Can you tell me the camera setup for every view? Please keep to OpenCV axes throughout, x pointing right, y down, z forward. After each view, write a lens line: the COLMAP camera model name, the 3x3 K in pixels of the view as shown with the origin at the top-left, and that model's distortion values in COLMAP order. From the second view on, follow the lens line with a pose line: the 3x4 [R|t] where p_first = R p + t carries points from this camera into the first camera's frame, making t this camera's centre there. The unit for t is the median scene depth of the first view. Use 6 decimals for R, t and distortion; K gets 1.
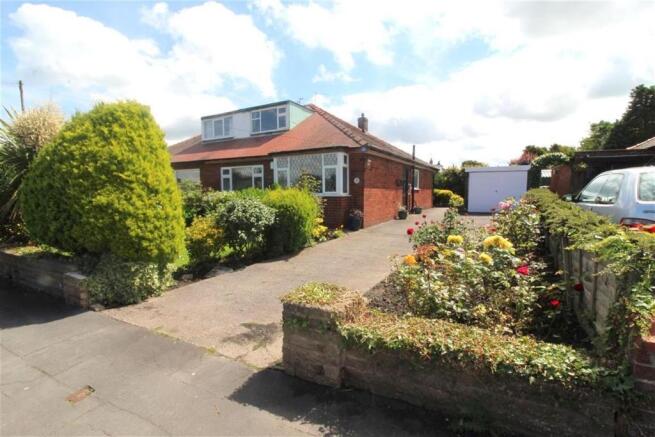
lens RADIAL K [[303.3, 0, 327.2], [0, 303.3, 213.8], [0, 0, 1]] dist [-0.015461, -0.001160]
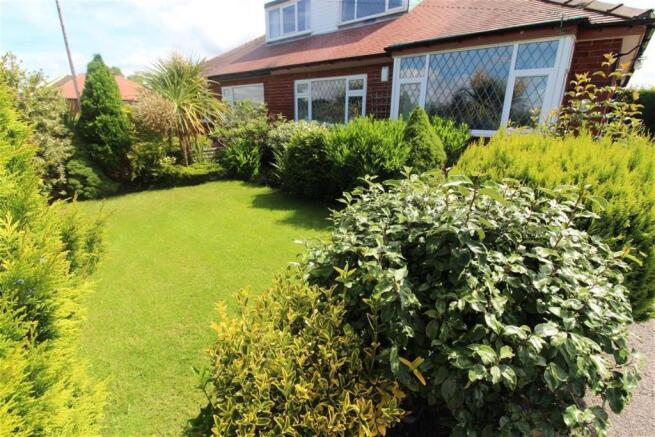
lens RADIAL K [[303.3, 0, 327.2], [0, 303.3, 213.8], [0, 0, 1]] dist [-0.015461, -0.001160]
pose [[0.978868, 0.074602, -0.190401, -0.151243], [-0.027371, 0.970500, 0.239541, -0.037826], [0.202654, -0.229267, 0.952033, 0.363839]]
